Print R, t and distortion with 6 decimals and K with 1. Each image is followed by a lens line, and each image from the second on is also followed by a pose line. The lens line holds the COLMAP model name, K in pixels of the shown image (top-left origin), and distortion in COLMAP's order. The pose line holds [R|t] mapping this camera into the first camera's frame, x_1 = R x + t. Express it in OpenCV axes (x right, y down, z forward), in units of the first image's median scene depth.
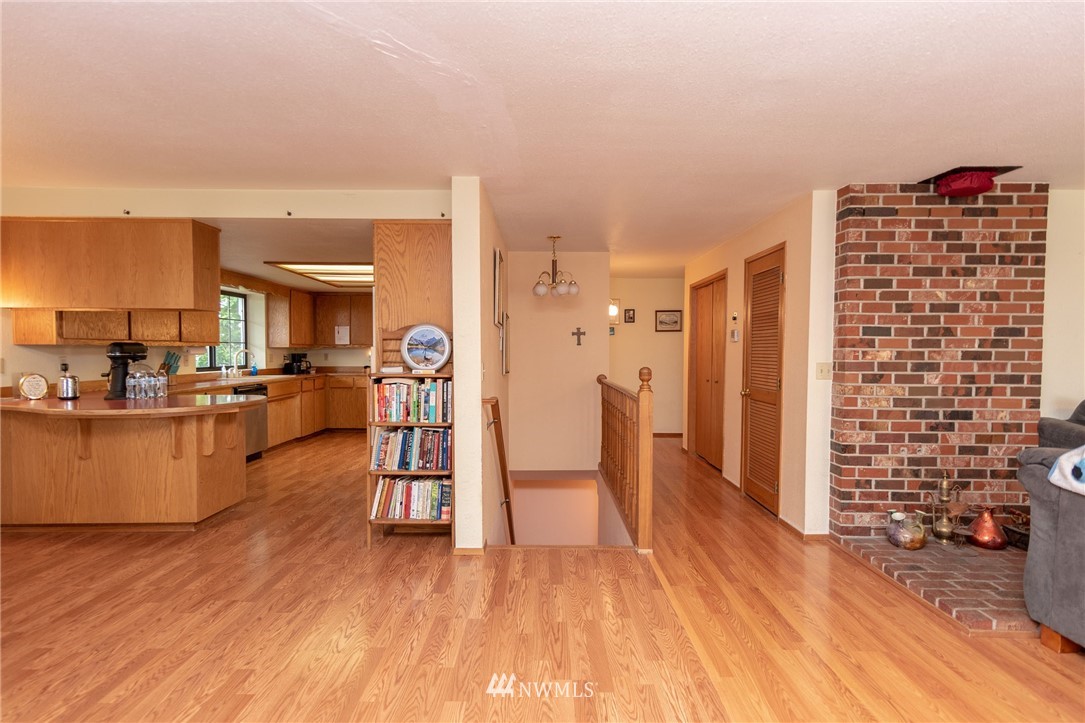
lens RADIAL K [[525.0, 0, 540.5], [0, 525.0, 363.2], [0, 0, 1]] dist [0.016728, -0.000074]
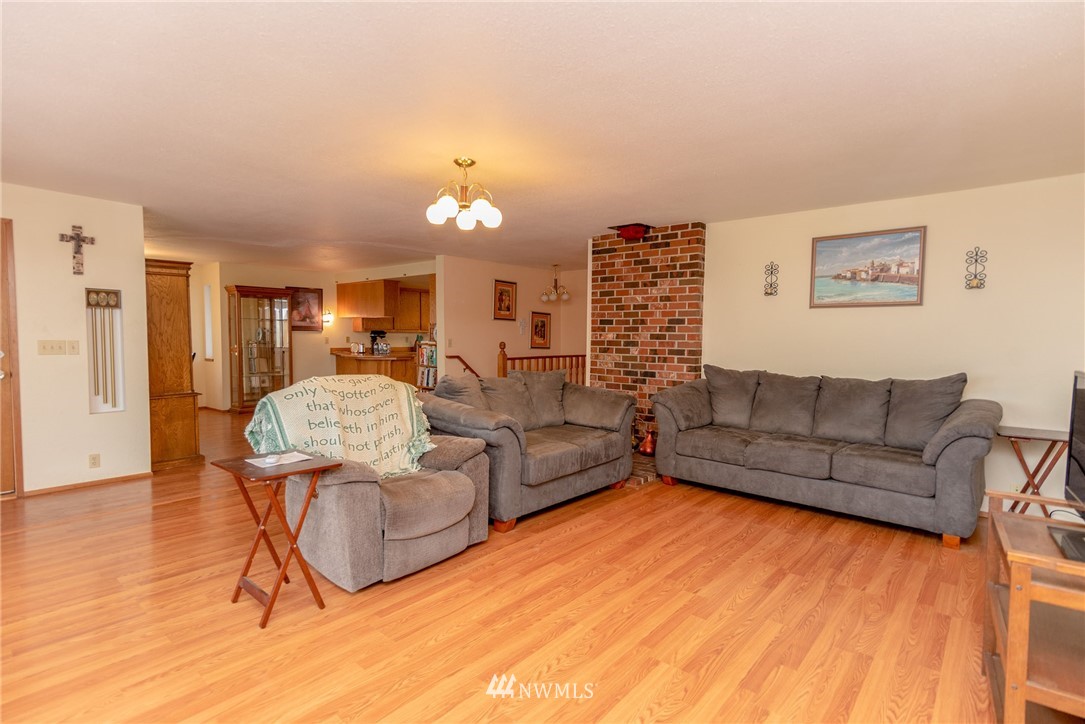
lens RADIAL K [[525.0, 0, 540.5], [0, 525.0, 363.7], [0, 0, 1]] dist [0.016728, -0.000074]
pose [[0.766059, 0.037106, -0.641698, 1.554374], [-0.022429, 0.999267, 0.031008, 0.024706], [0.642379, -0.009362, 0.766330, -0.415723]]
